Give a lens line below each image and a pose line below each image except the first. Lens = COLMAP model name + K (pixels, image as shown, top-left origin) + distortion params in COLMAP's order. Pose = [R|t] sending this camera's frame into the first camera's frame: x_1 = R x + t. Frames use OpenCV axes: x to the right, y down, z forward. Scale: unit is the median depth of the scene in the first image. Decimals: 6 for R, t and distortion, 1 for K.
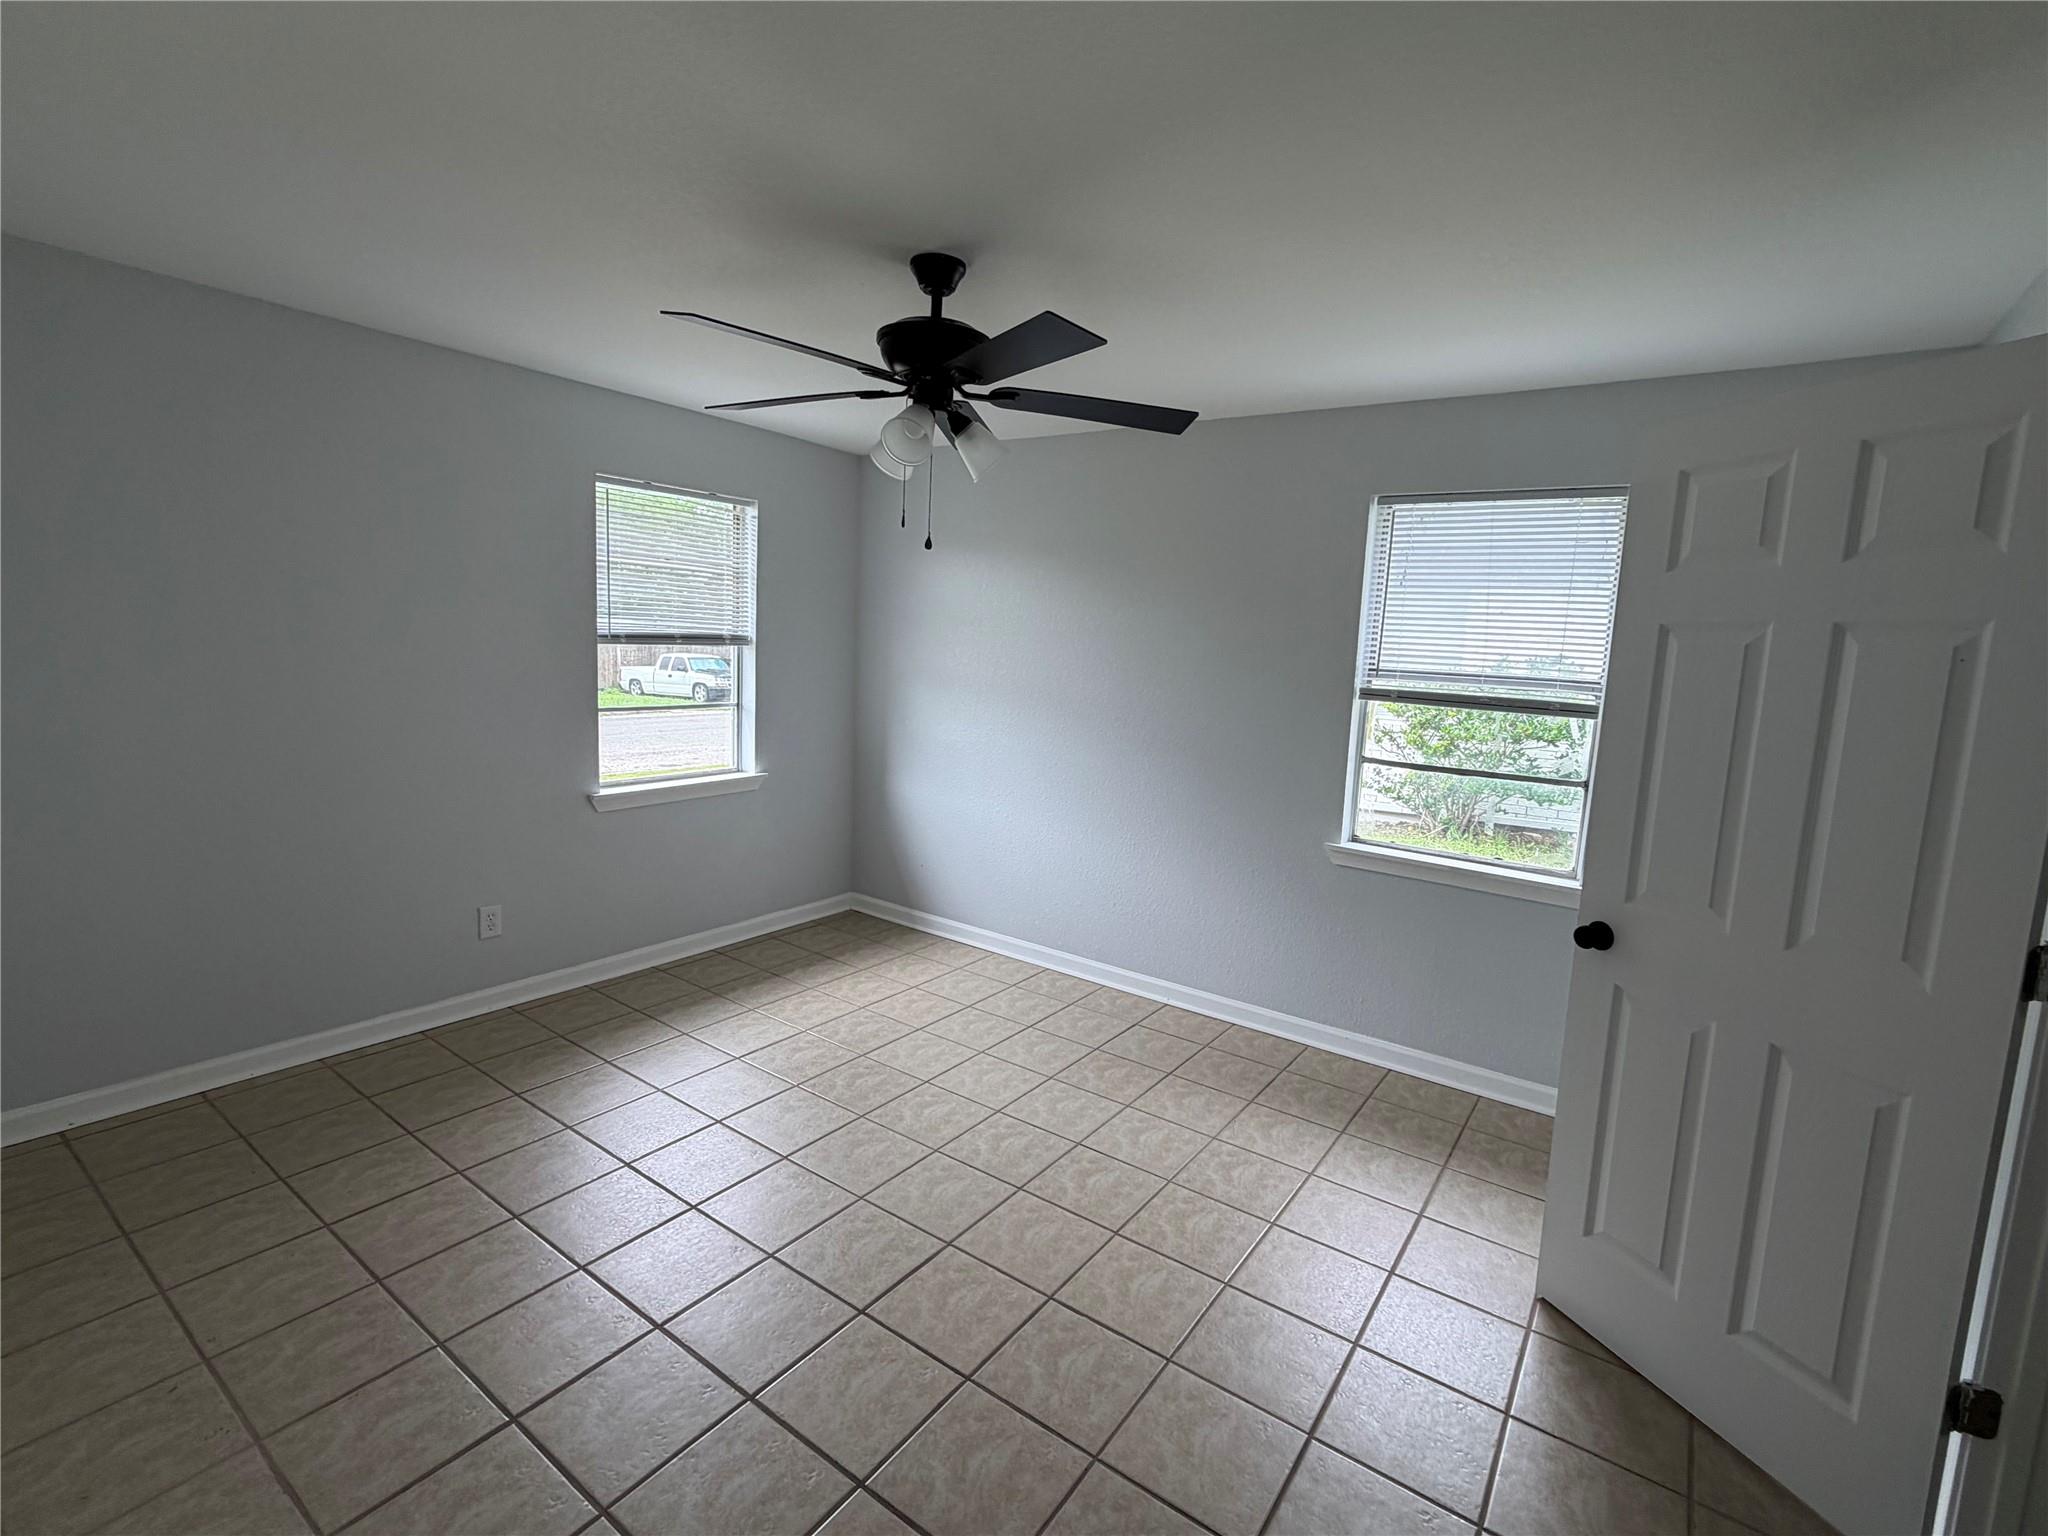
lens RADIAL K [[949.9, 0, 1043.0], [0, 949.9, 776.9], [0, 0, 1]] dist [0.003183, -0.000348]
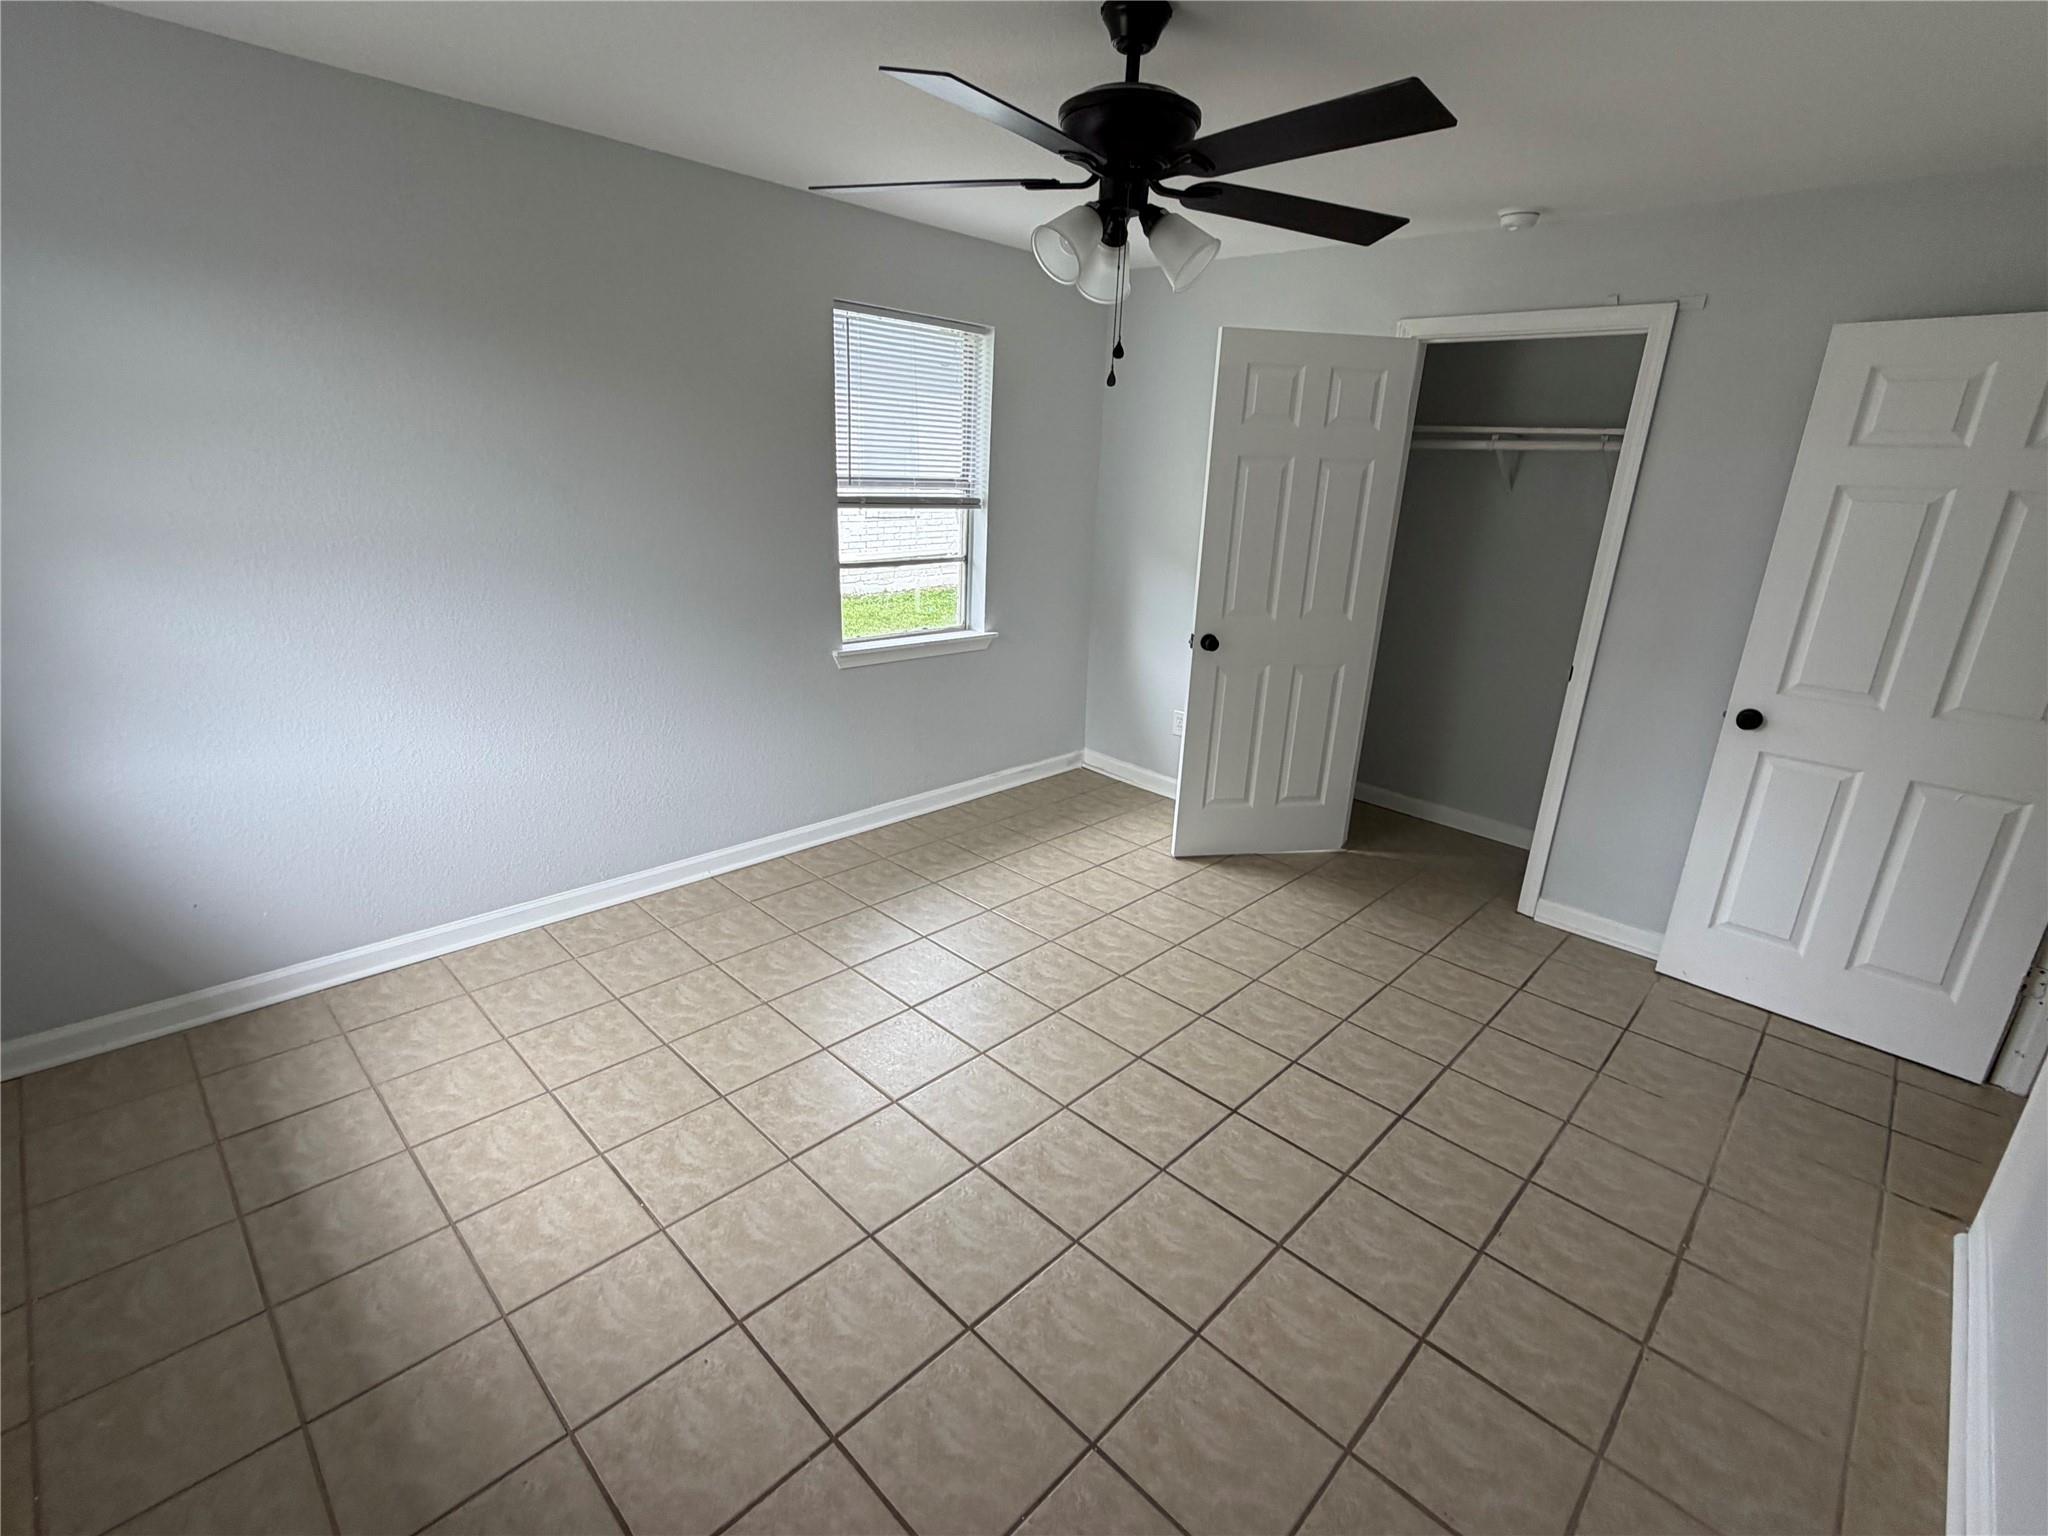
lens RADIAL K [[949.9, 0, 1016.2], [0, 949.9, 770.9], [0, 0, 1]] dist [0.003183, -0.000348]
pose [[0.144417, -0.346120, 0.927008, -0.704306], [0.098738, 0.937194, 0.334541, -0.140394], [-0.984578, 0.043218, 0.169522, 0.643259]]
